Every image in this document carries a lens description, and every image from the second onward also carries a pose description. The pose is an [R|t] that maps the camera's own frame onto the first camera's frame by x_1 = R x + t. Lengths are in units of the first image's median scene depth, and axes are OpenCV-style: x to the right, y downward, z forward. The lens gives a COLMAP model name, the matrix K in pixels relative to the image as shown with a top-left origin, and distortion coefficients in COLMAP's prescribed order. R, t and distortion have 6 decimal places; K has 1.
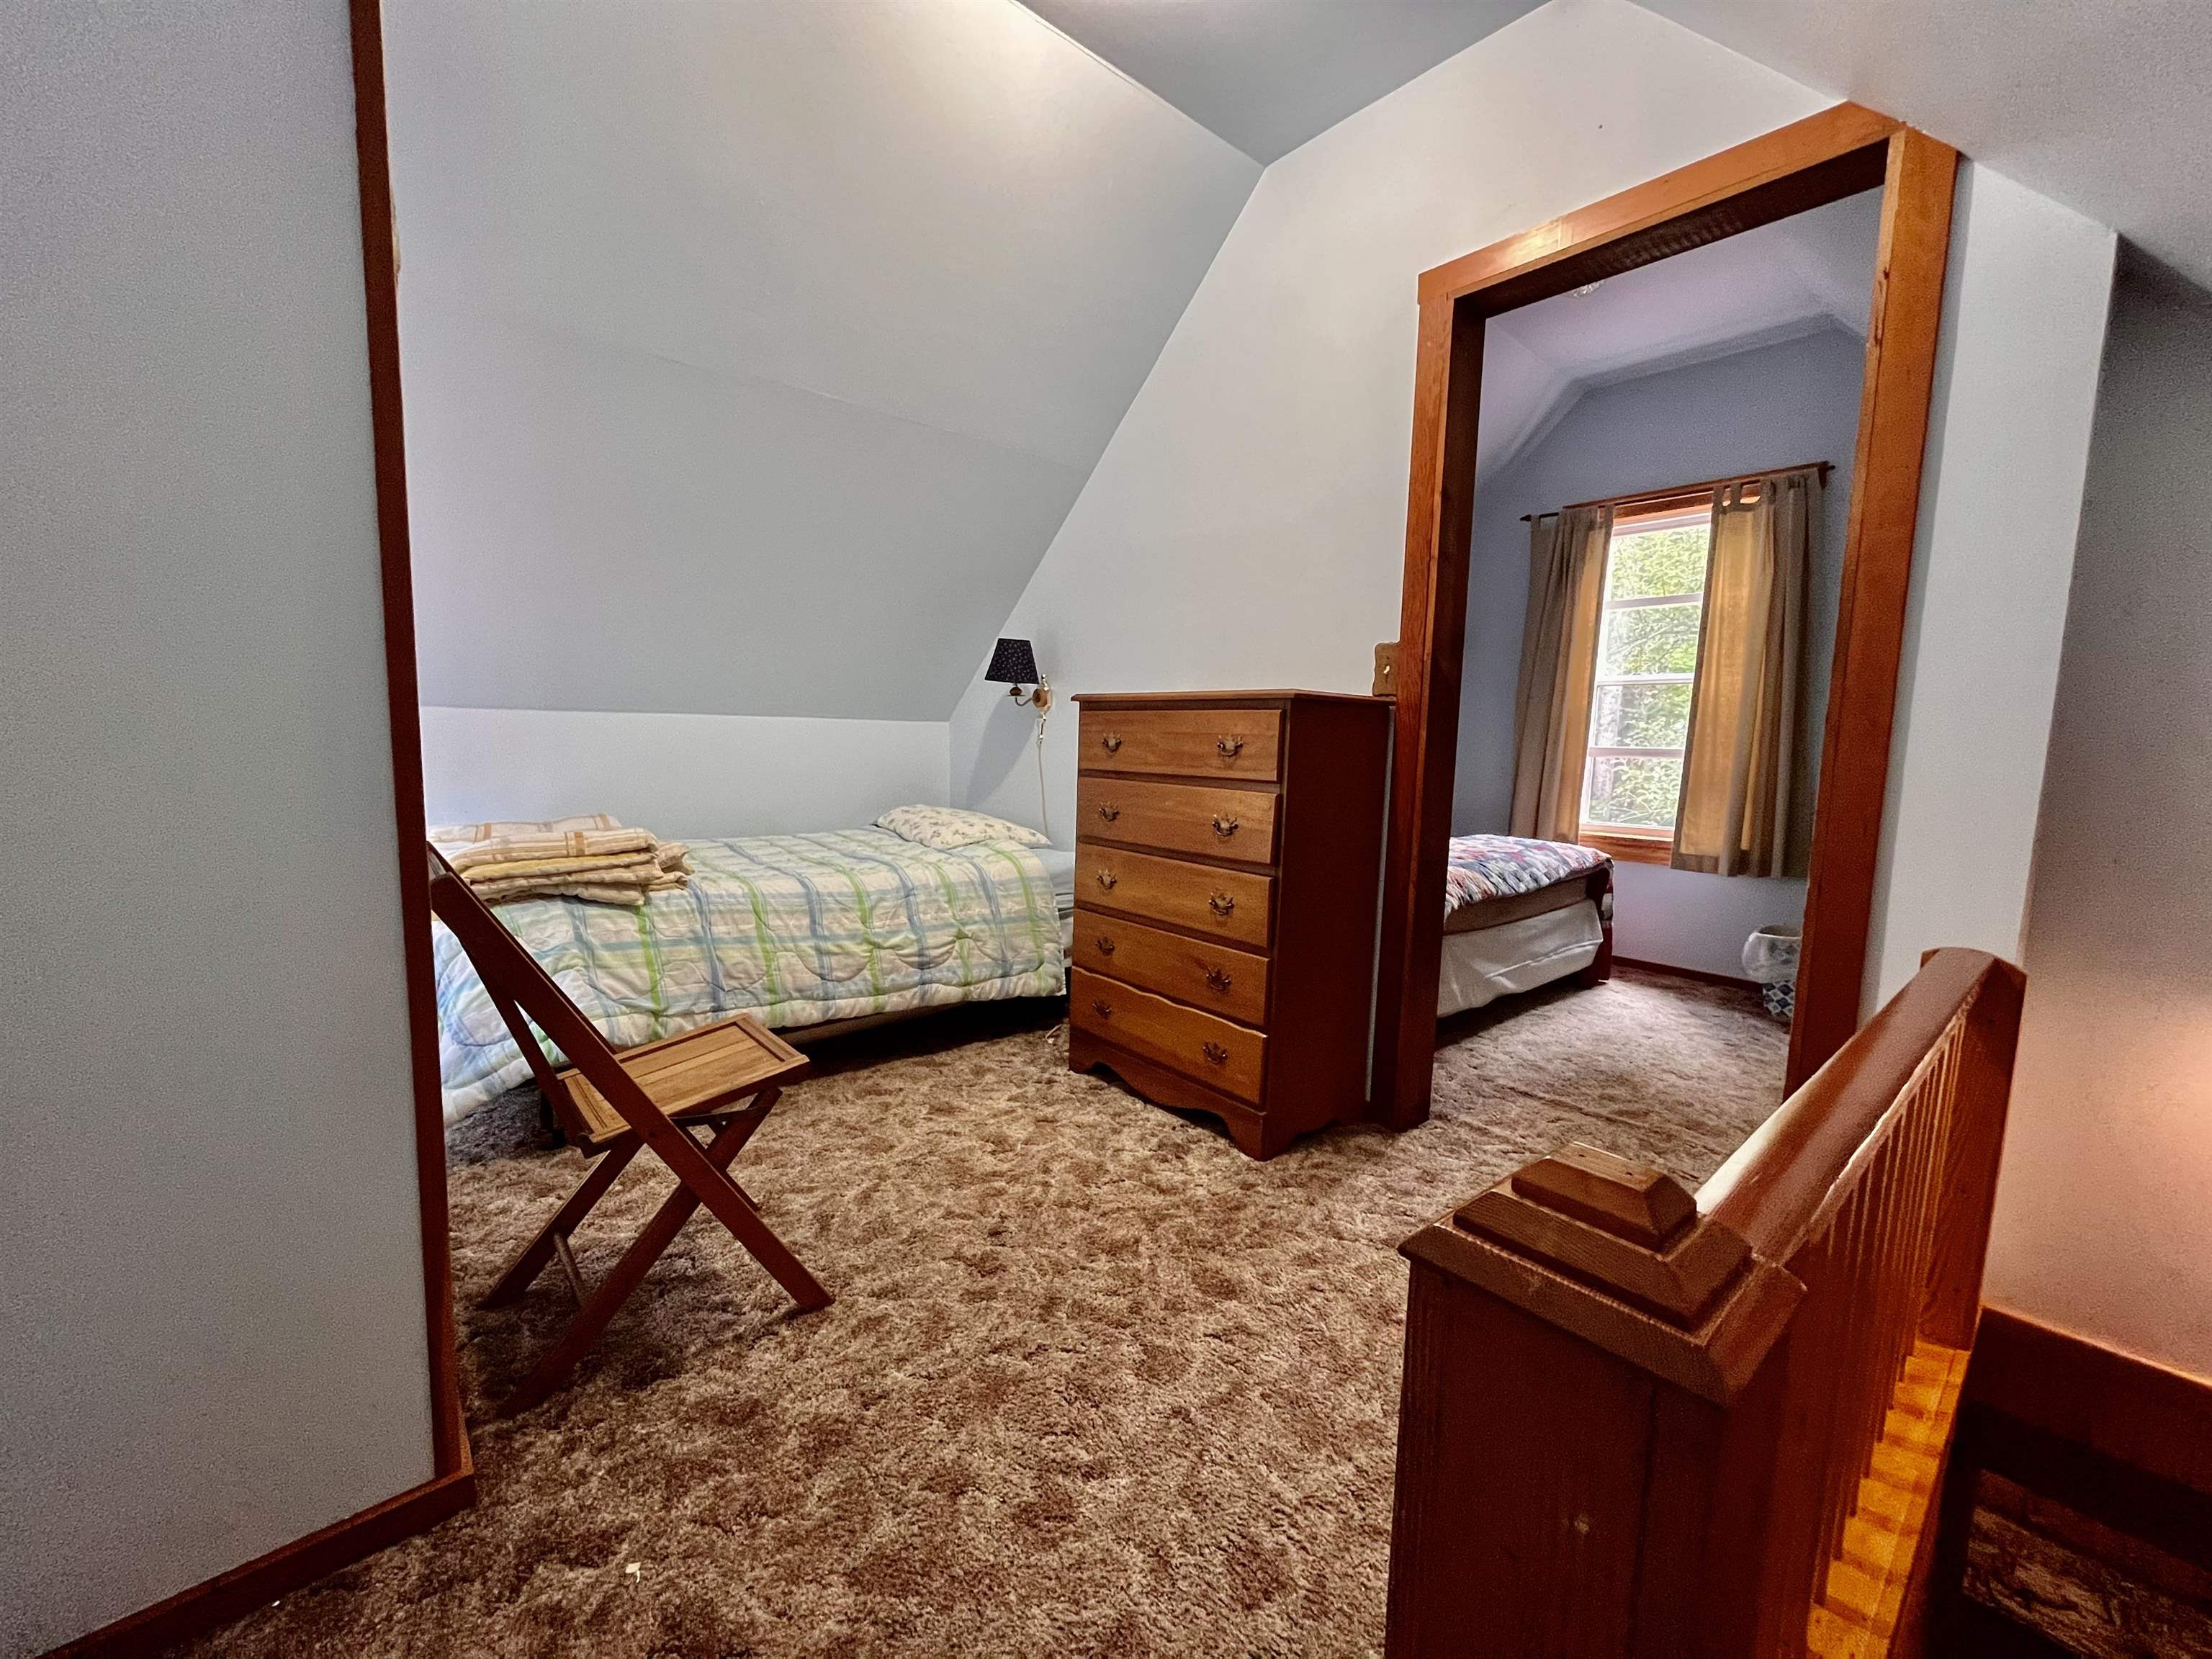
lens RADIAL K [[895.5, 0, 1107.9], [0, 895.5, 827.6], [0, 0, 1]] dist [-0.001197, -0.000040]
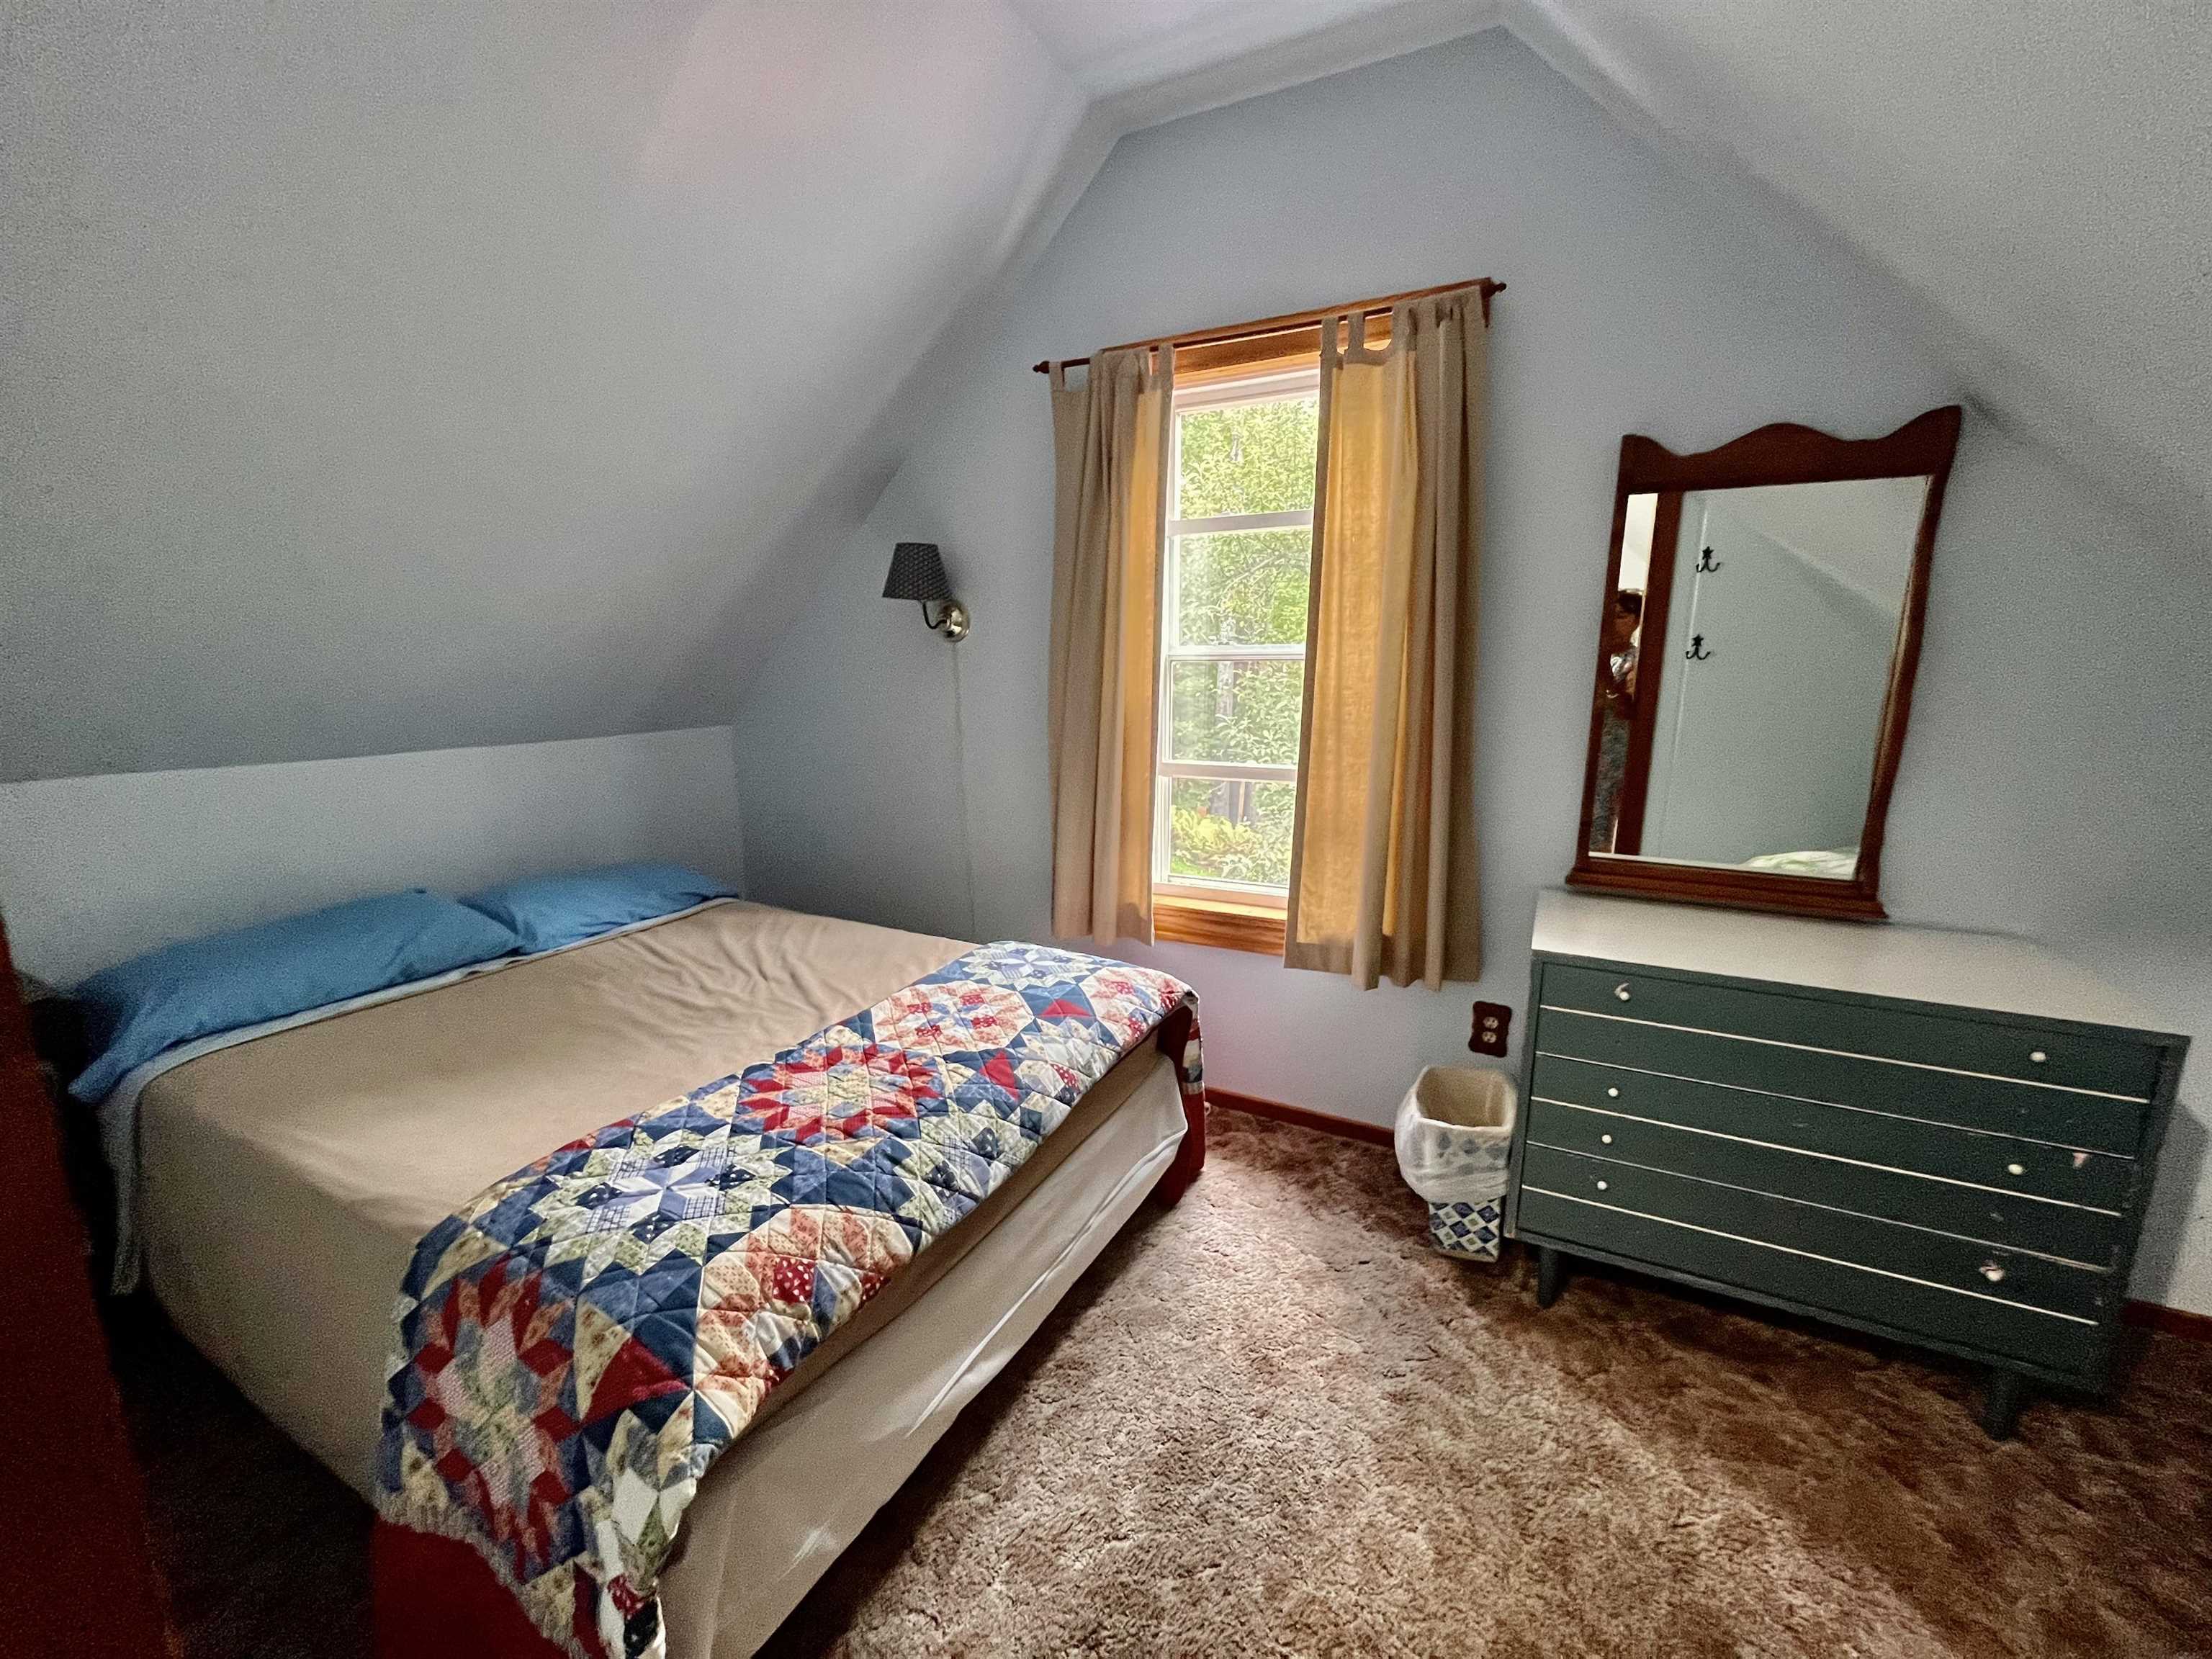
lens RADIAL K [[895.5, 0, 1105.5], [0, 895.5, 828.3], [0, 0, 1]] dist [-0.001197, -0.000040]
pose [[0.932163, -0.090326, 0.350589, 0.319621], [0.060897, 0.993698, 0.094100, -0.120269], [-0.356879, -0.066367, 0.931790, 0.497461]]
